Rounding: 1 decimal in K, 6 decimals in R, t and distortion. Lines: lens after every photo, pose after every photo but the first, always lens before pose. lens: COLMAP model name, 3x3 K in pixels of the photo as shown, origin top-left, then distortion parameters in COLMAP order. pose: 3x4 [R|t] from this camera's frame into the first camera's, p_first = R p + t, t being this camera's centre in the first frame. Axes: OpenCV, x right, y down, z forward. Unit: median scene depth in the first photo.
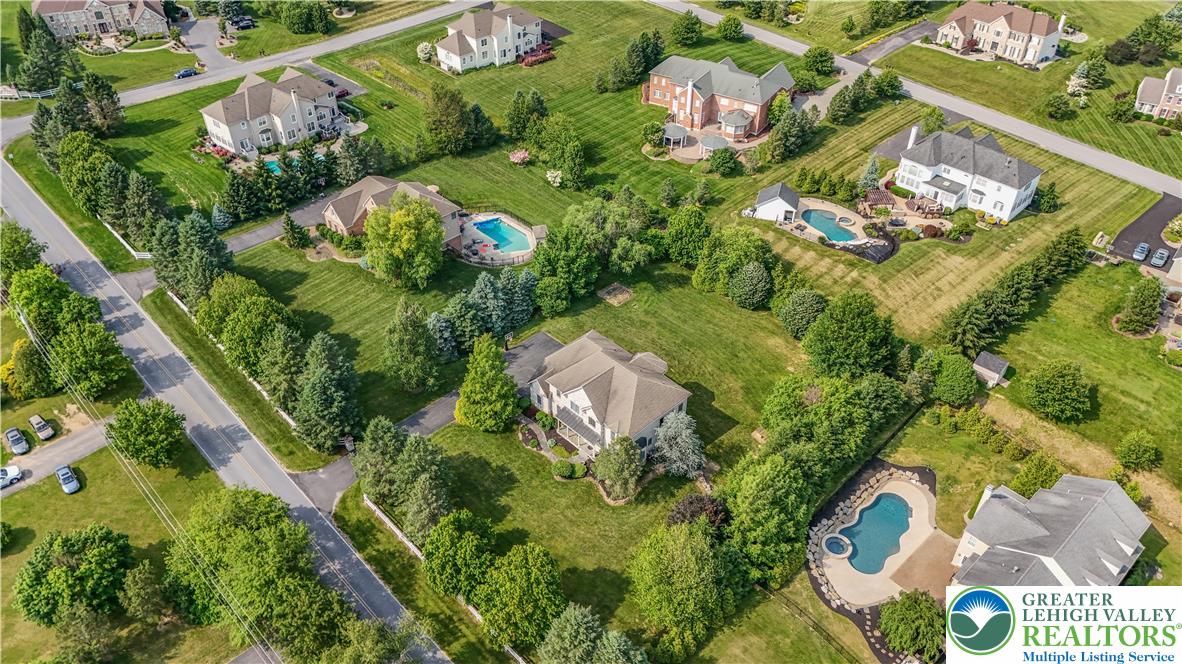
lens RADIAL K [[869.8, 0, 591.0], [0, 869.8, 332.0], [0, 0, 1]] dist [0.074188, -0.073545]
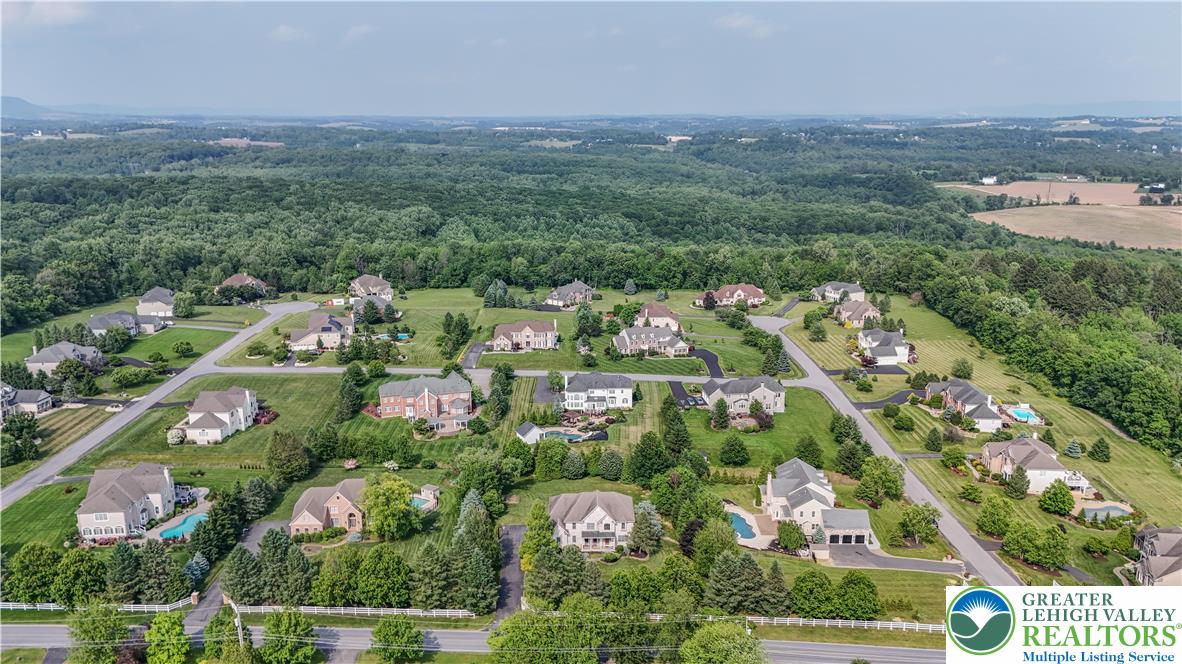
lens RADIAL K [[852.7, 0, 591.0], [0, 852.7, 332.0], [0, 0, 1]] dist [0.124465, -0.173228]
pose [[0.688061, -0.181140, 0.702680, -0.683027], [0.460629, 0.857260, -0.230057, 0.091028], [-0.560707, 0.481969, 0.673286, -0.171076]]
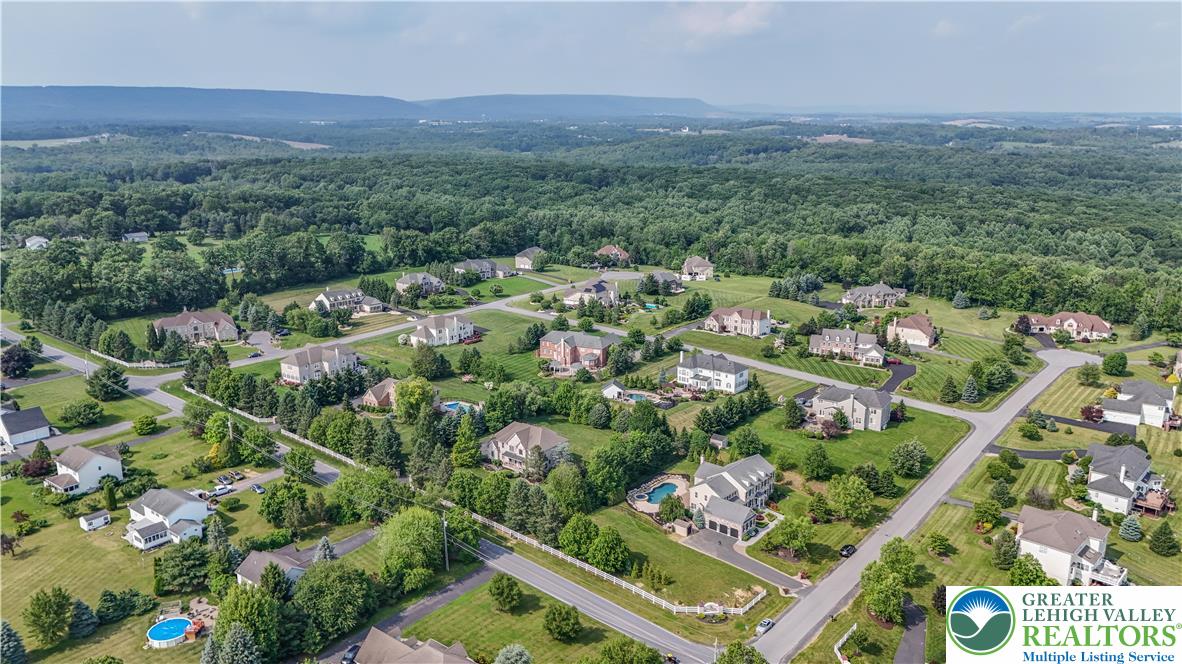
lens RADIAL K [[852.7, 0, 591.0], [0, 852.7, 332.0], [0, 0, 1]] dist [0.124465, -0.173228]
pose [[0.991198, -0.032560, 0.128323, -0.051399], [0.083281, 0.906832, -0.413184, 0.424375], [-0.102914, 0.420234, 0.901561, -0.582218]]
